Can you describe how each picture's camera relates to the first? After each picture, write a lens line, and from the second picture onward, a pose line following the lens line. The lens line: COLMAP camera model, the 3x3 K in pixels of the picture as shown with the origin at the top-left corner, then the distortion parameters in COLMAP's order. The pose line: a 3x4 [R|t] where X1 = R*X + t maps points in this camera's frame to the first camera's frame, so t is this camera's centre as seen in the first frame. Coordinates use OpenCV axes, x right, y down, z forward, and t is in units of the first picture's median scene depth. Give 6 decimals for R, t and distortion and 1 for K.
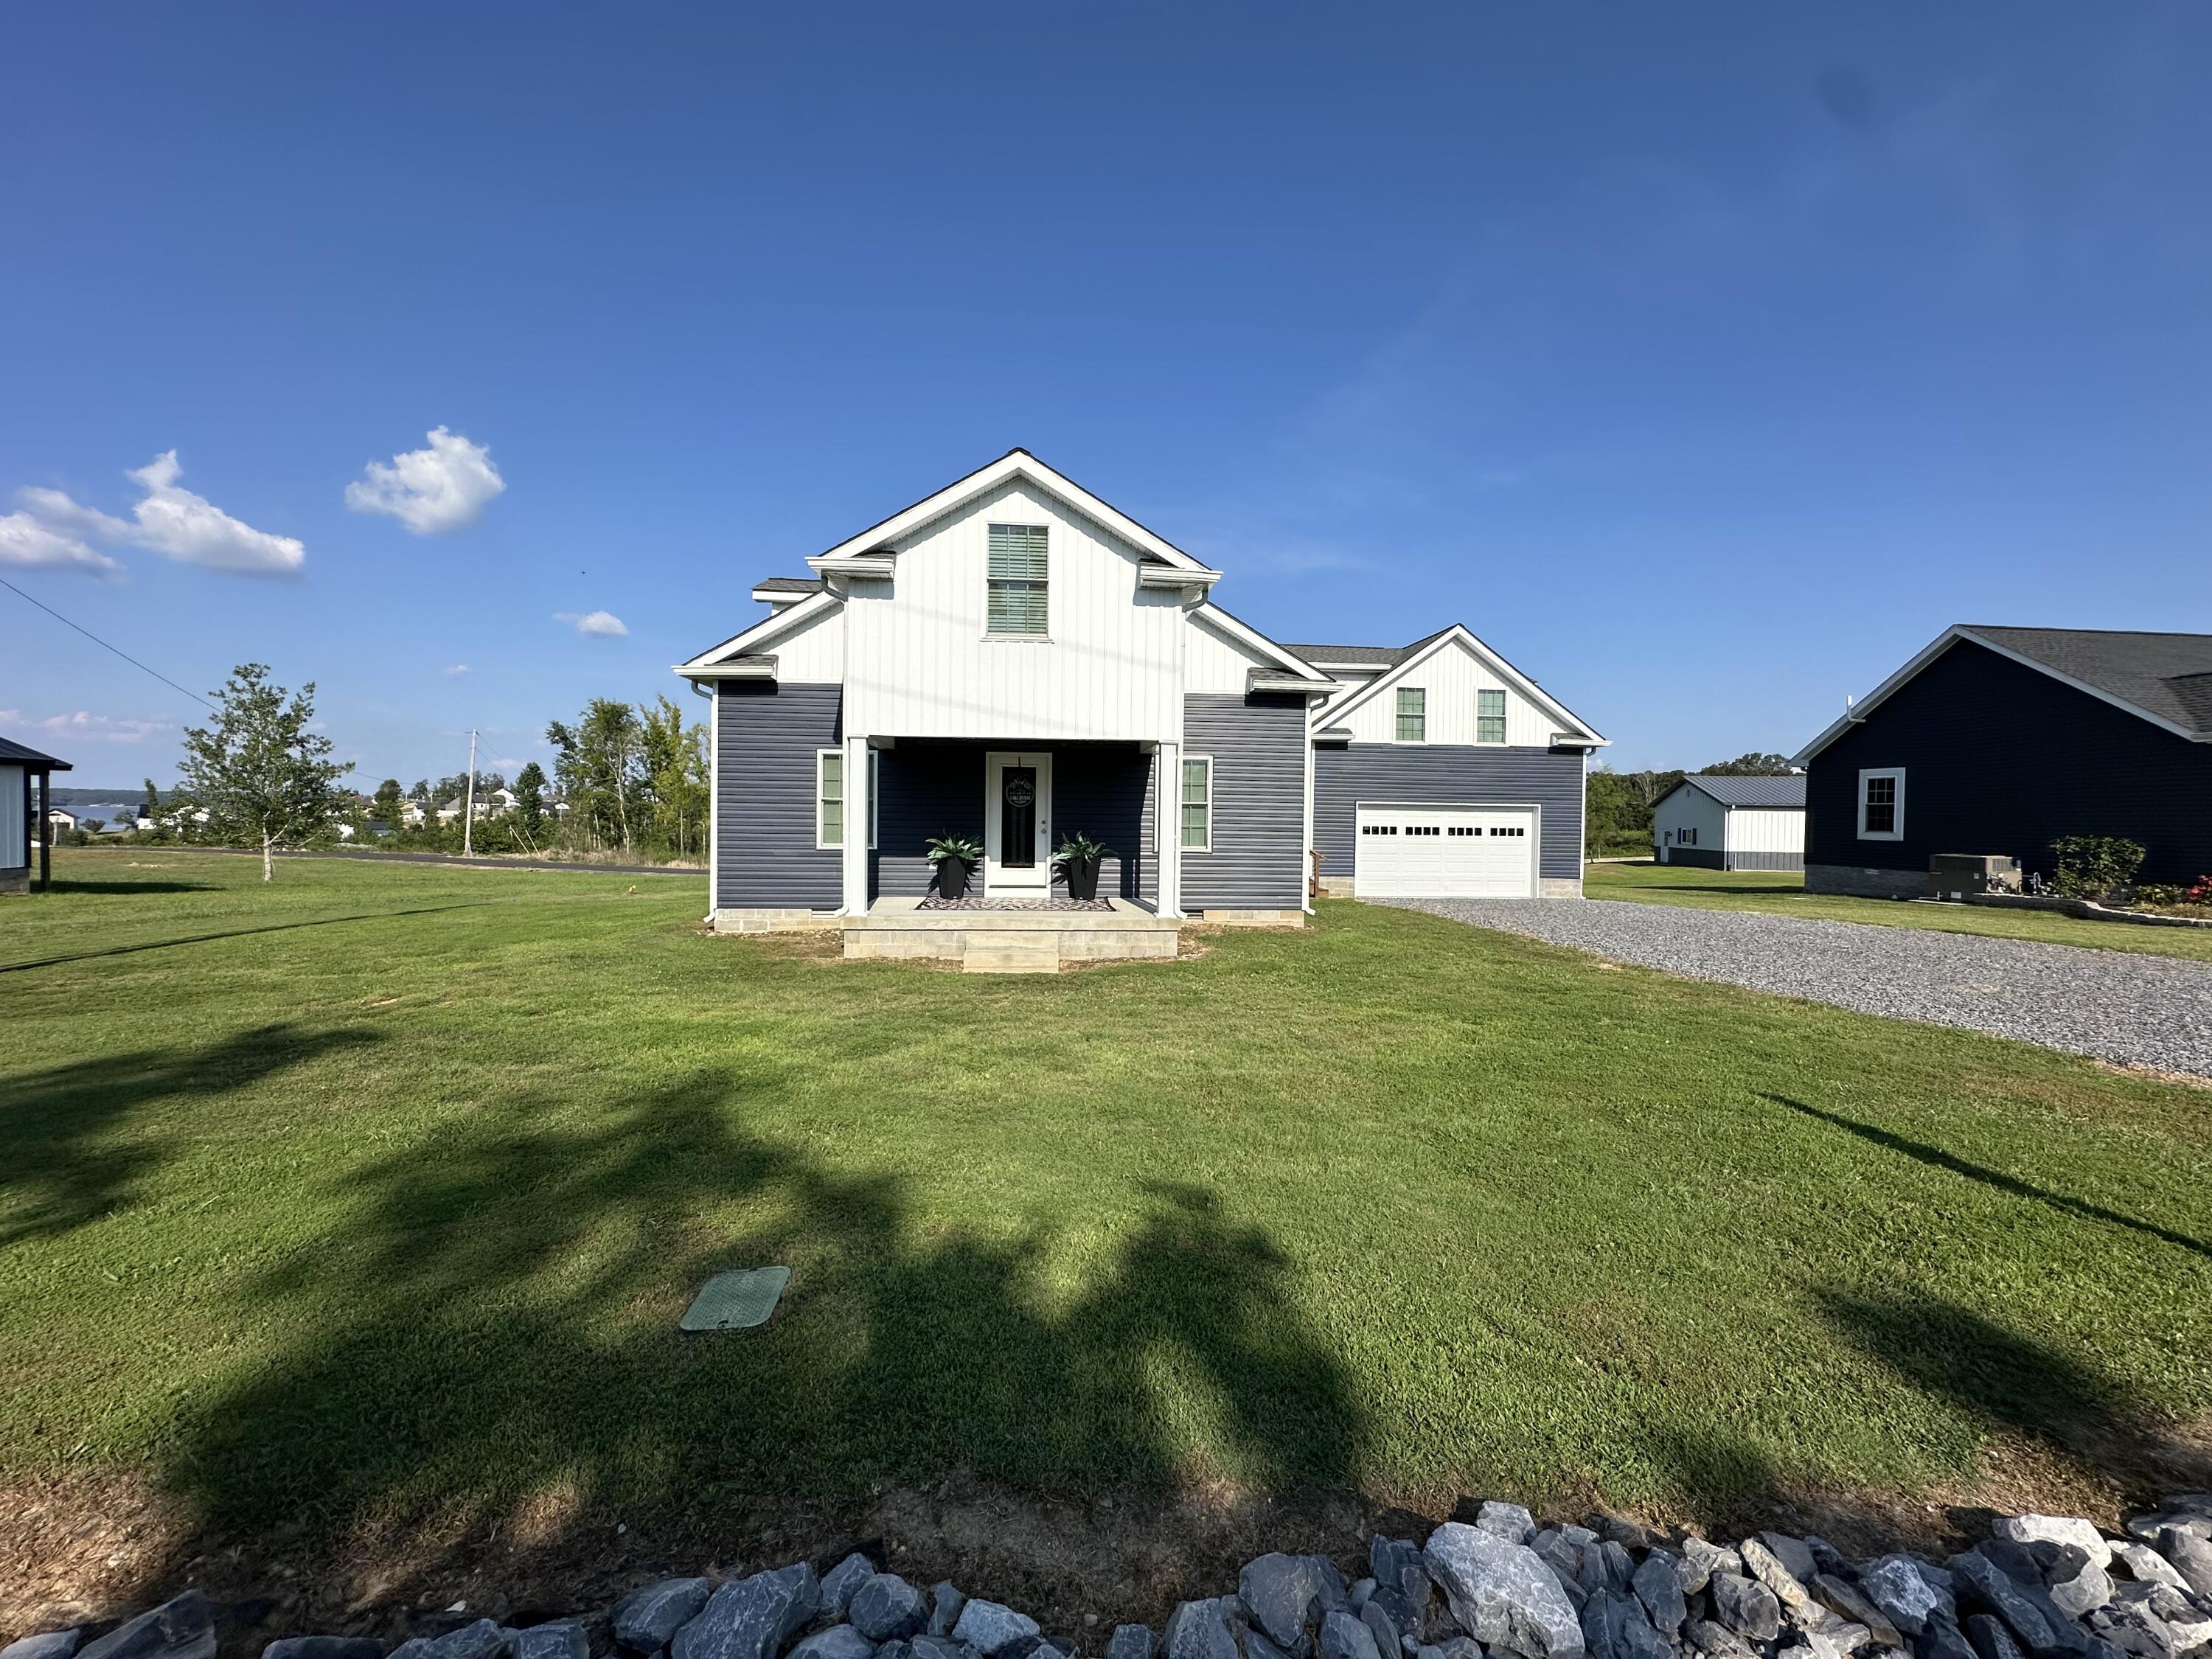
lens RADIAL K [[882.1, 0, 1102.7], [0, 882.1, 823.6], [0, 0, 1]] dist [-0.004329, 0.000329]
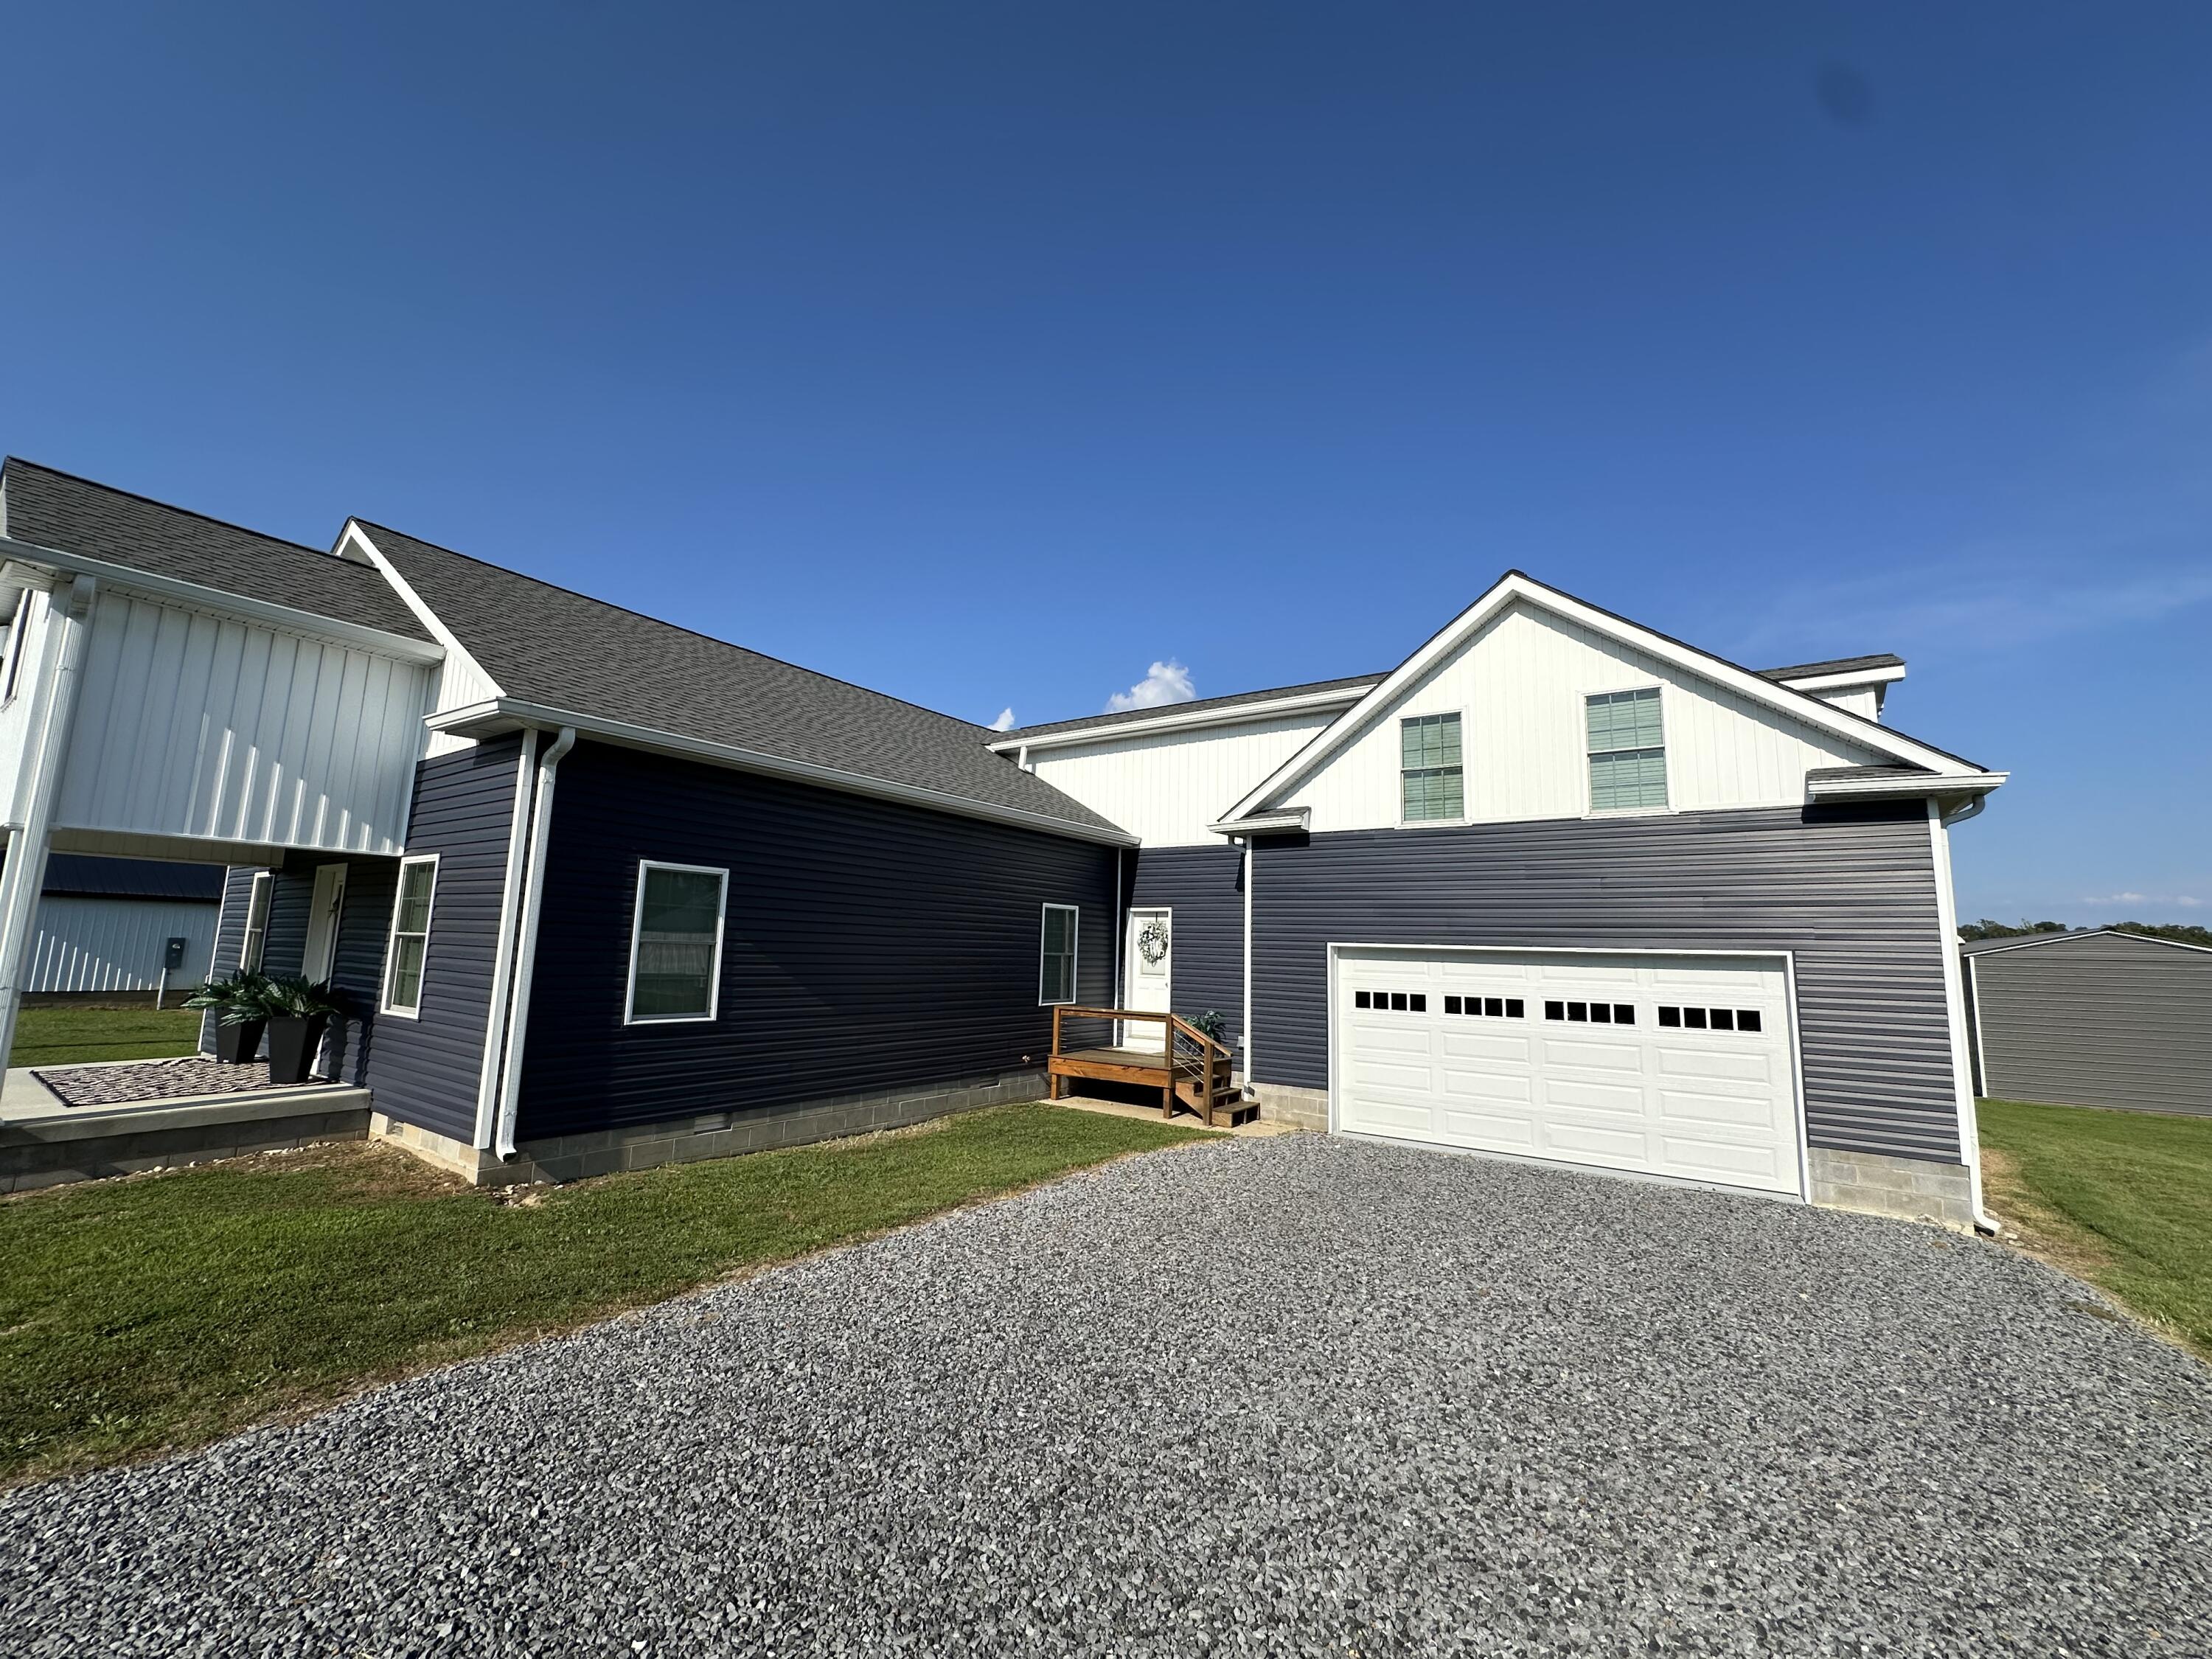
lens RADIAL K [[882.1, 0, 1103.0], [0, 882.1, 831.8], [0, 0, 1]] dist [-0.004329, 0.000329]
pose [[0.775422, -0.077565, -0.626661, 0.511742], [-0.042612, 0.983737, -0.174489, 0.007568], [0.630004, 0.162006, 0.759506, 0.504941]]
